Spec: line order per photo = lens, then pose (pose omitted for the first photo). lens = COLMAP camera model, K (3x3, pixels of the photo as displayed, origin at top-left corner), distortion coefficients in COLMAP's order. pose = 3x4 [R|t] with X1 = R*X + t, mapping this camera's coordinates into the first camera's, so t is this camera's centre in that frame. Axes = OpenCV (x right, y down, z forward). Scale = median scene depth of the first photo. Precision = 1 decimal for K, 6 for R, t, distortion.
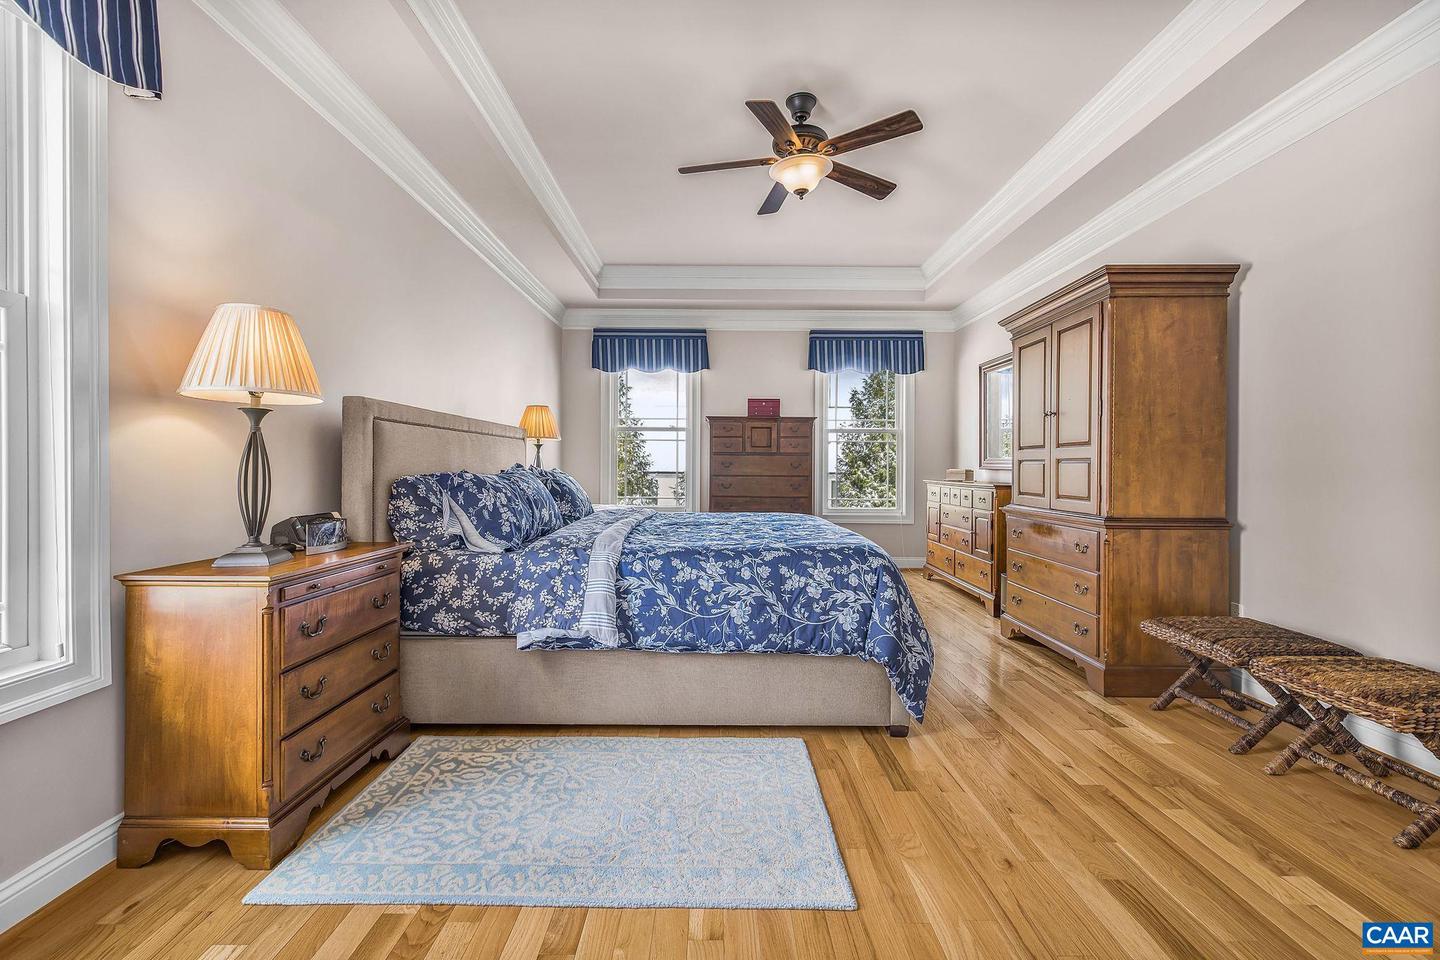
lens RADIAL K [[615.5, 0, 715.3], [0, 615.5, 471.6], [0, 0, 1]] dist [0.000441, -0.000098]
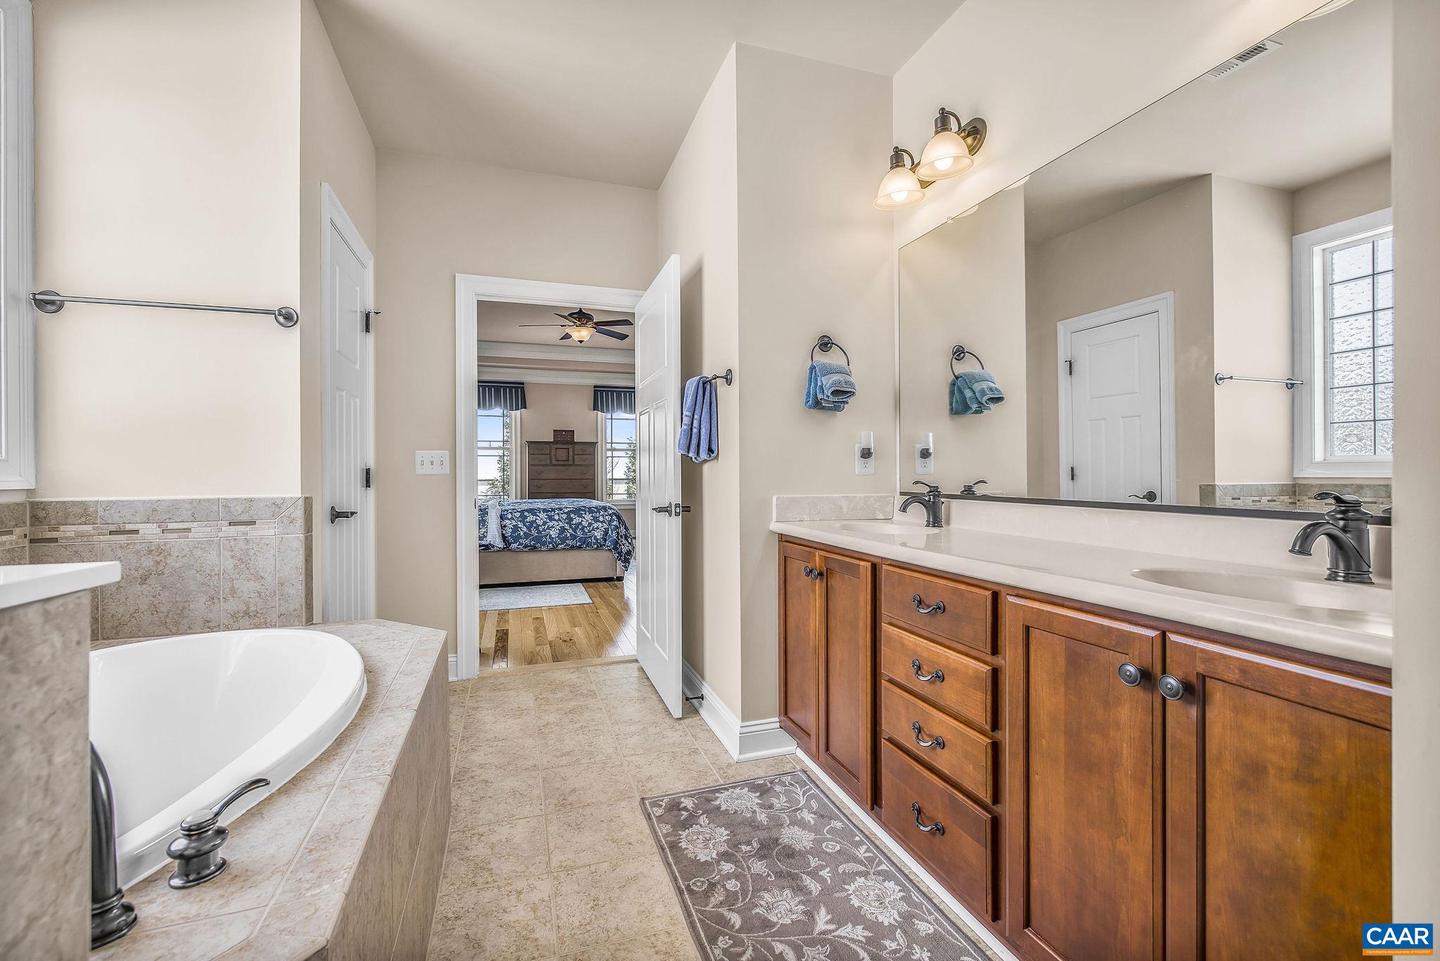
lens RADIAL K [[615.5, 0, 715.3], [0, 615.5, 472.1], [0, 0, 1]] dist [0.000441, -0.000098]
pose [[0.949921, -0.009474, 0.312346, -0.112217], [0.012051, 0.999907, -0.006320, 0.010262], [-0.312257, 0.009768, 0.949947, -1.511379]]
